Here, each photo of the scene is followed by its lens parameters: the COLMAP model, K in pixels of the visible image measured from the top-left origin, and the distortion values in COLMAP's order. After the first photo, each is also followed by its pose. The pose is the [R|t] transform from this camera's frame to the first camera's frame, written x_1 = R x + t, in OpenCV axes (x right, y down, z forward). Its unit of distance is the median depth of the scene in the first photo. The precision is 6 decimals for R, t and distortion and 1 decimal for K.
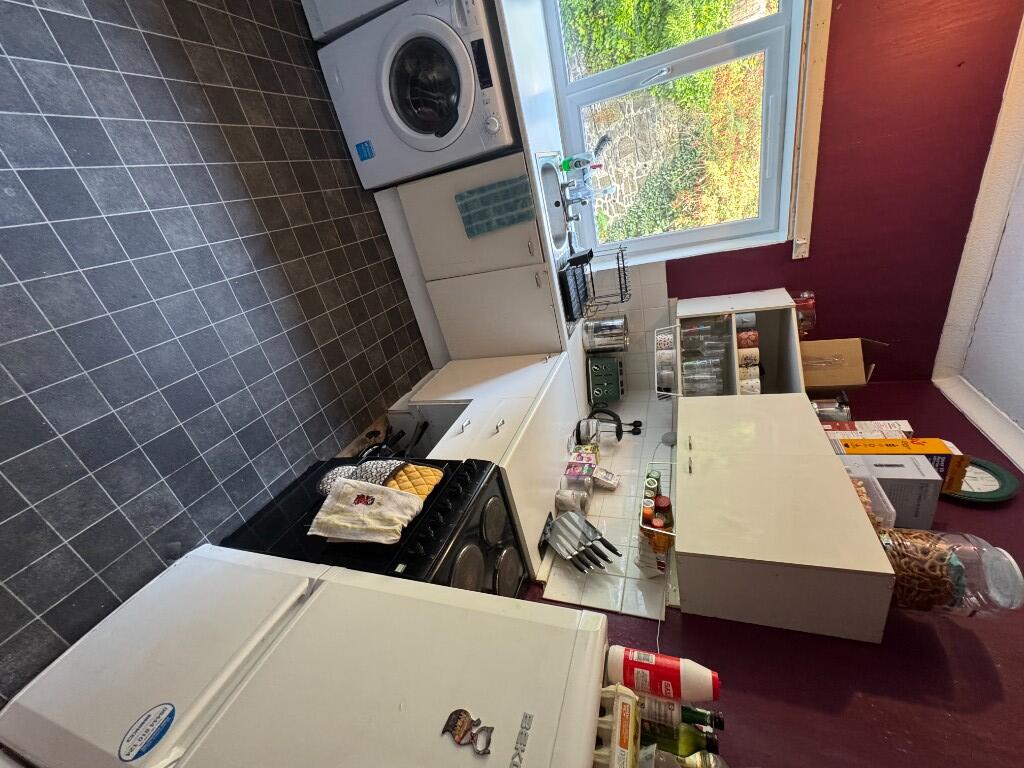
lens RADIAL K [[408.0, 0, 512.9], [0, 408.0, 384.6], [0, 0, 1]] dist [-0.001010, -0.000044]
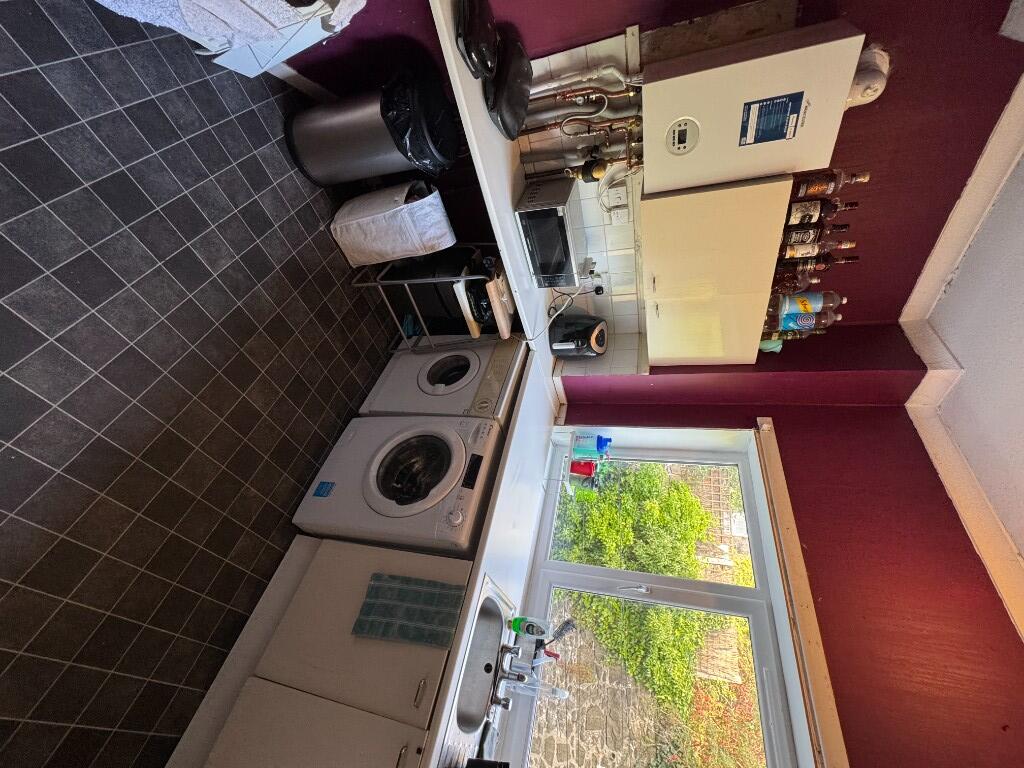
lens RADIAL K [[408.0, 0, 512.5], [0, 408.0, 383.8], [0, 0, 1]] dist [-0.001010, -0.000044]
pose [[0.900496, 0.382470, -0.206936, 0.120555], [-0.342117, 0.329332, -0.880055, 0.014113], [-0.268444, 0.863283, 0.427412, 0.284461]]
